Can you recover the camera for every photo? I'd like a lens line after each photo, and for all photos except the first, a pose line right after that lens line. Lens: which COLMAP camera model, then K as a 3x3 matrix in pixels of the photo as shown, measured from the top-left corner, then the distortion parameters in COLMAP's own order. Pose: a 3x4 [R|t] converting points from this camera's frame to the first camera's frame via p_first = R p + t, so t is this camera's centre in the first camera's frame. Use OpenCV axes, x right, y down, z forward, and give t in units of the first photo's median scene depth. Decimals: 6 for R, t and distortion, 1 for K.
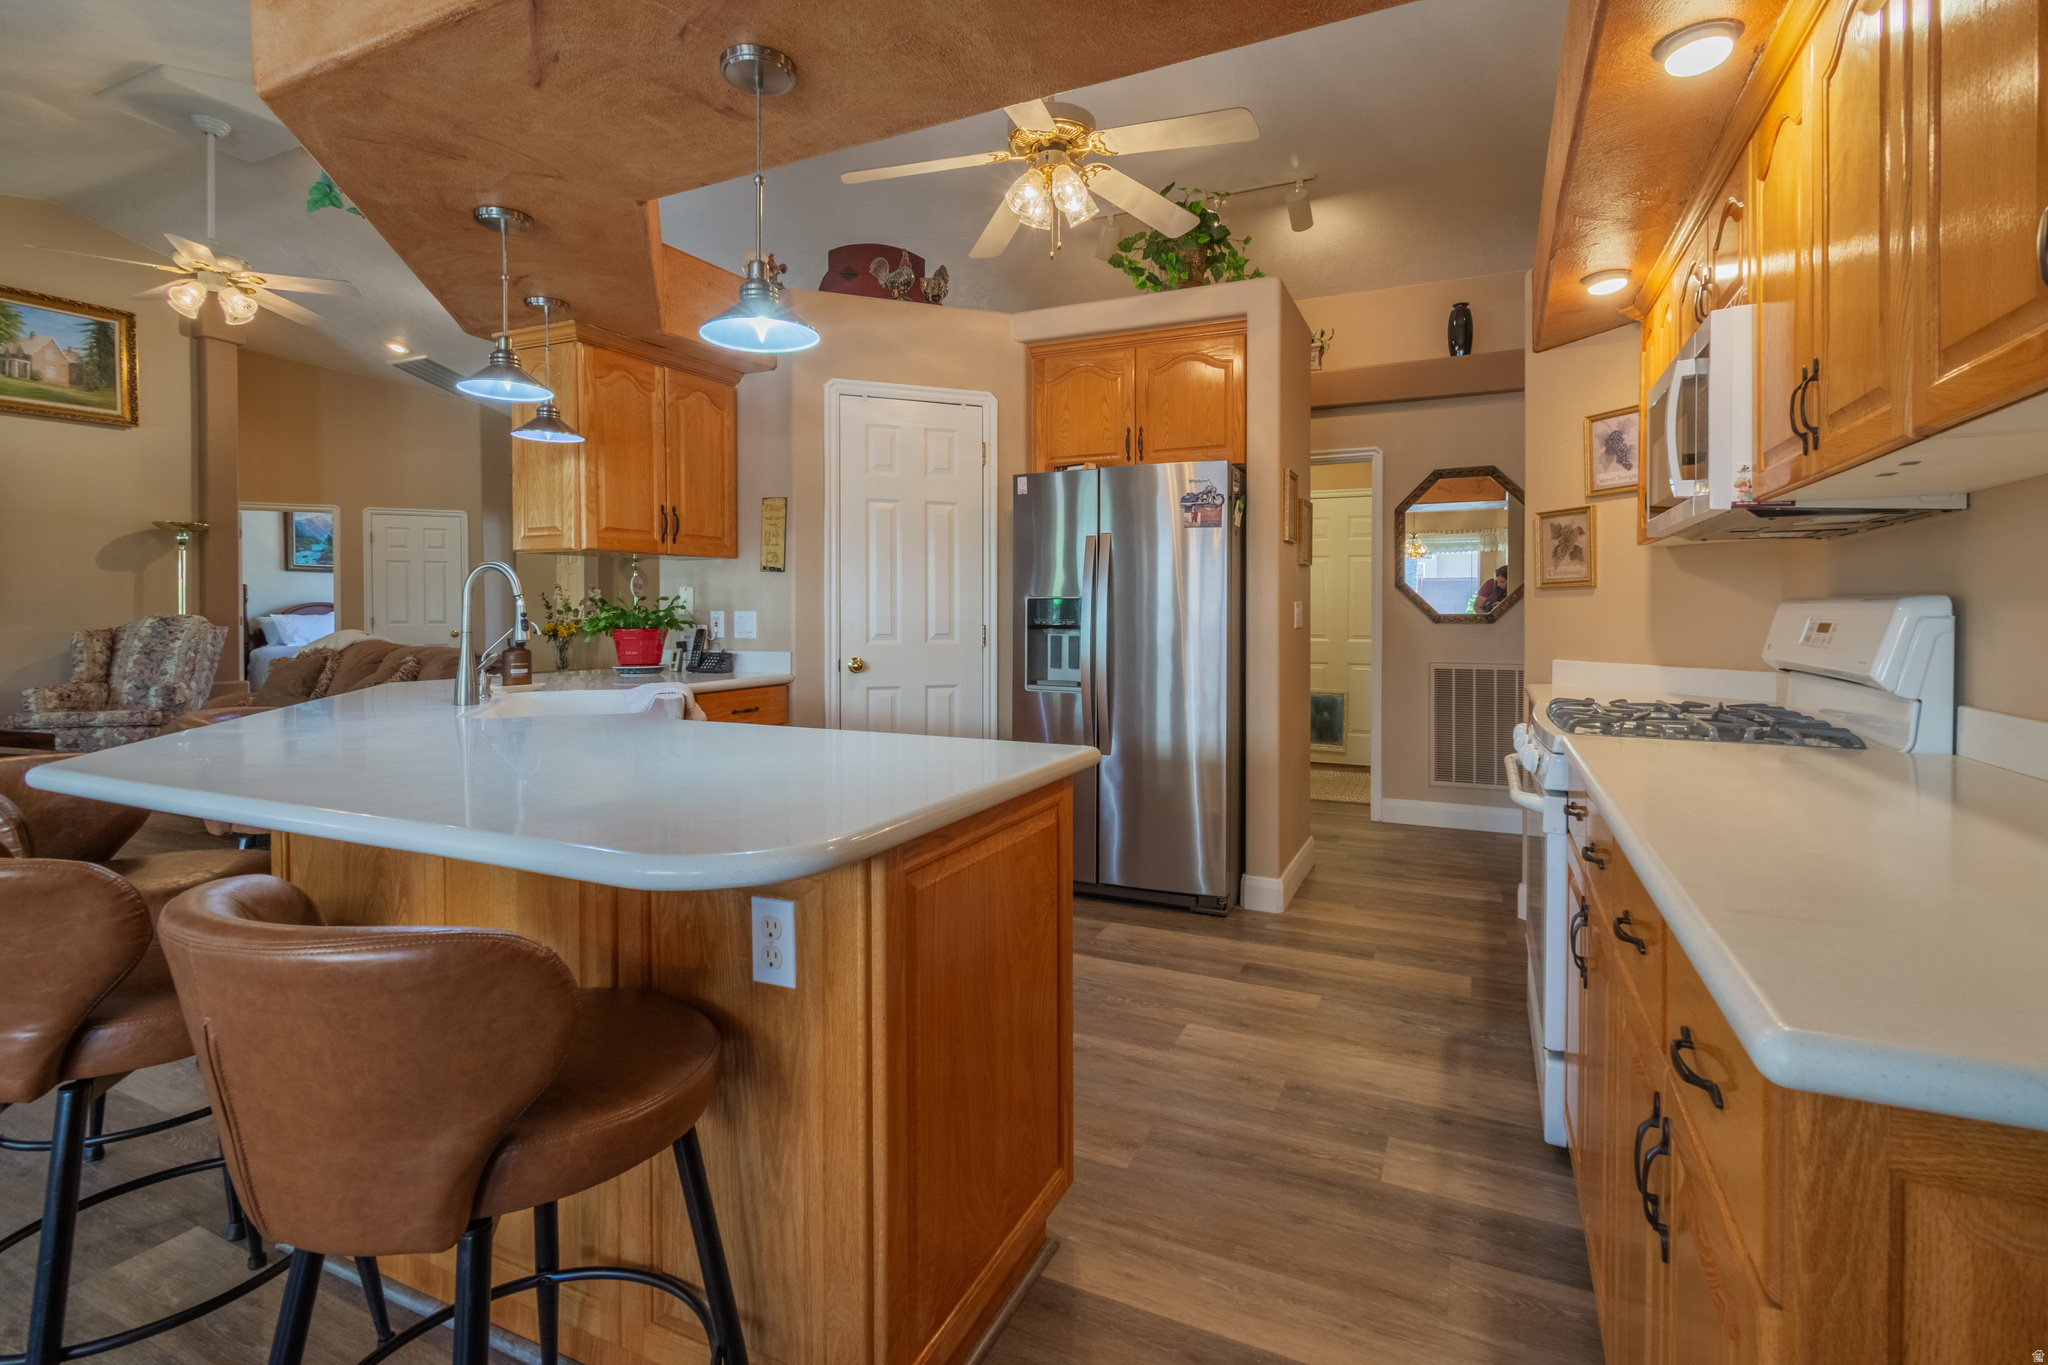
lens RADIAL K [[937.5, 0, 1025.4], [0, 937.5, 604.9], [0, 0, 1]] dist [-0.000220, -0.000113]
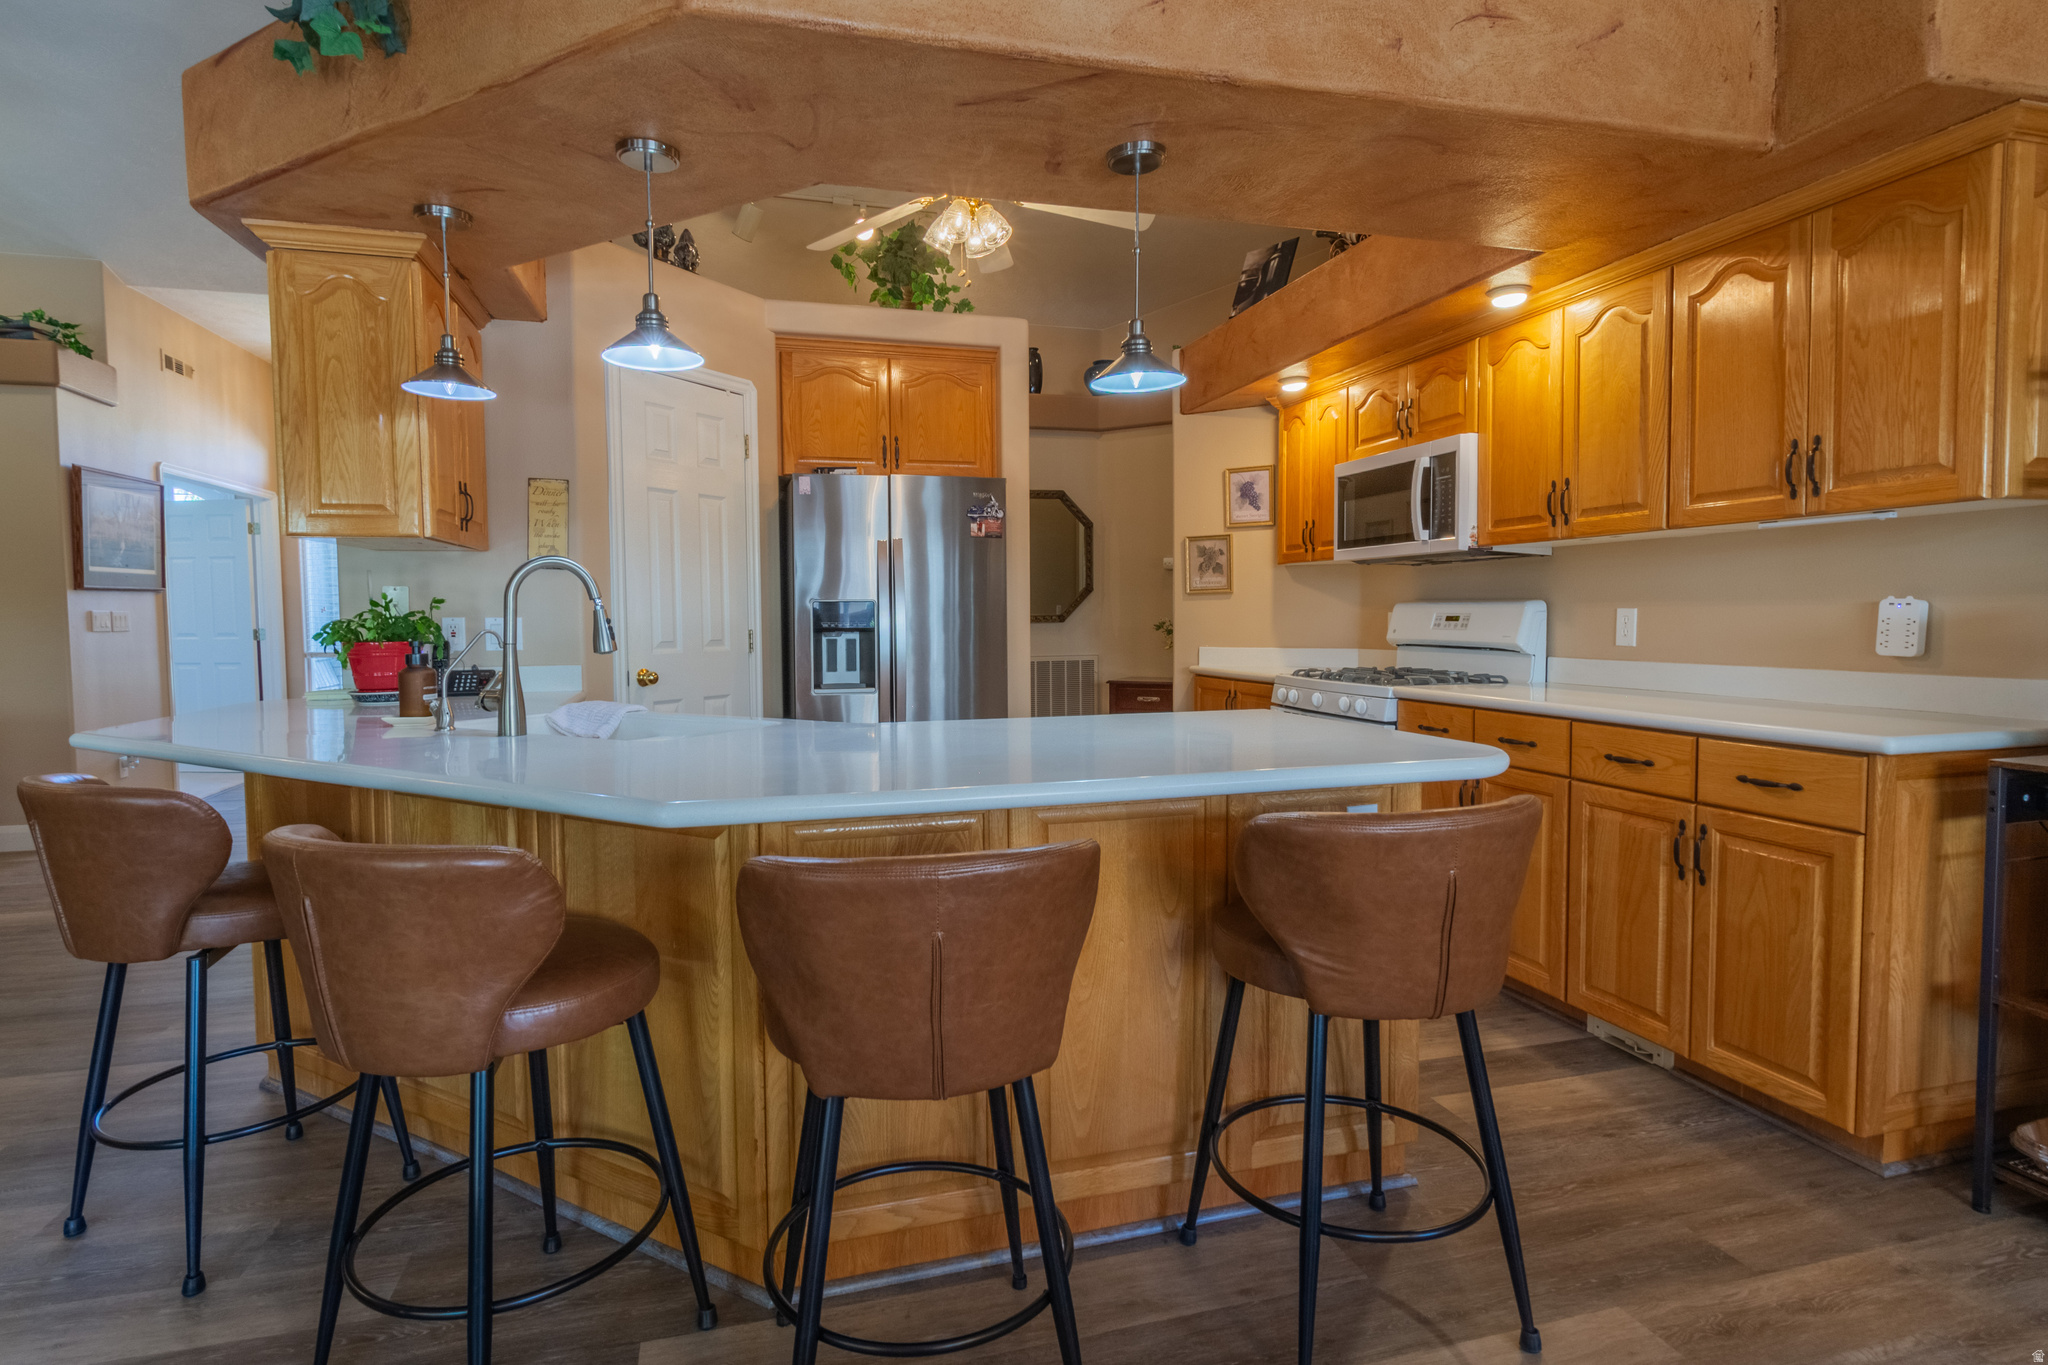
lens RADIAL K [[953.6, 0, 1119.6], [0, 953.6, 638.7], [0, 0, 1]] dist [0.000401, -0.000133]
pose [[0.763902, -0.025263, 0.644837, -0.419864], [0.004396, 0.999414, 0.033947, -0.000510], [-0.645317, -0.023098, 0.763566, 0.031074]]
